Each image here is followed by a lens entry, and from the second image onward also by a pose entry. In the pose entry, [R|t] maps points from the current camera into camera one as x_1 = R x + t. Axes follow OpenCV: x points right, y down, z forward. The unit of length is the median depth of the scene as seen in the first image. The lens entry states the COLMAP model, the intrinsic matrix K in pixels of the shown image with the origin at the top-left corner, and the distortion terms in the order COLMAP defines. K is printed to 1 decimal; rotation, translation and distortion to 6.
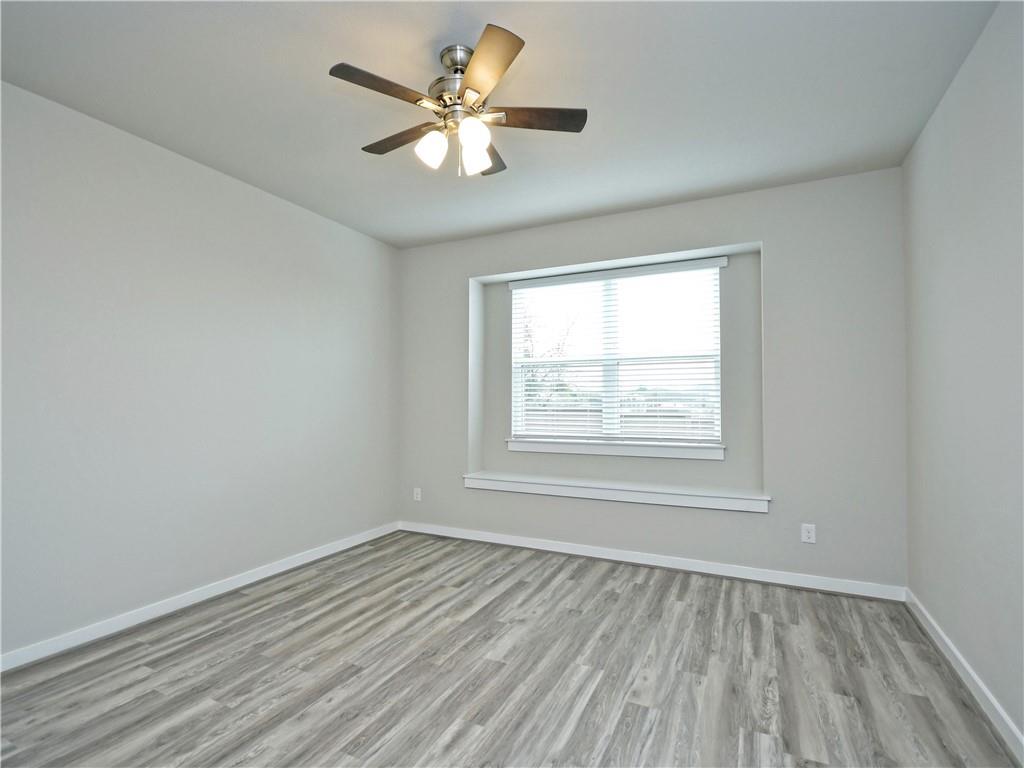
lens RADIAL K [[517.3, 0, 496.3], [0, 517.3, 385.7], [0, 0, 1]] dist [0.001986, -0.000503]
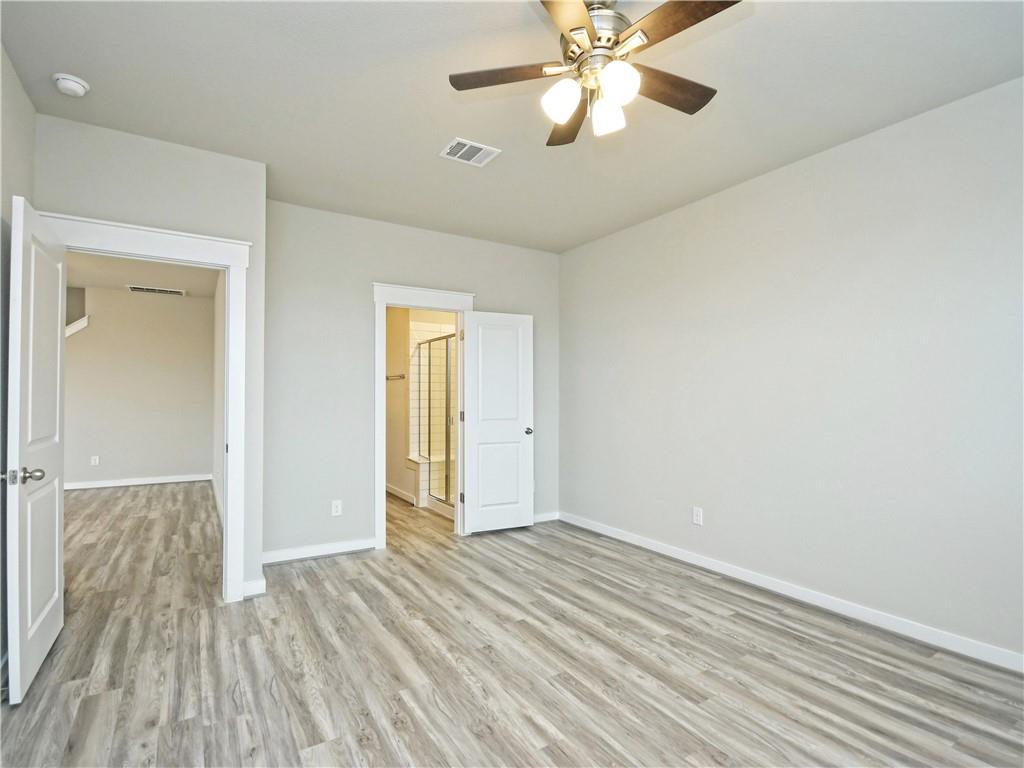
lens RADIAL K [[504.4, 0, 500.9], [0, 504.4, 388.6], [0, 0, 1]] dist [-0.000120, -0.000425]
pose [[-0.531035, -0.019645, -0.847122, 0.627028], [0.017620, 0.999259, -0.034218, 0.037519], [0.847167, -0.033097, -0.530295, 1.147606]]
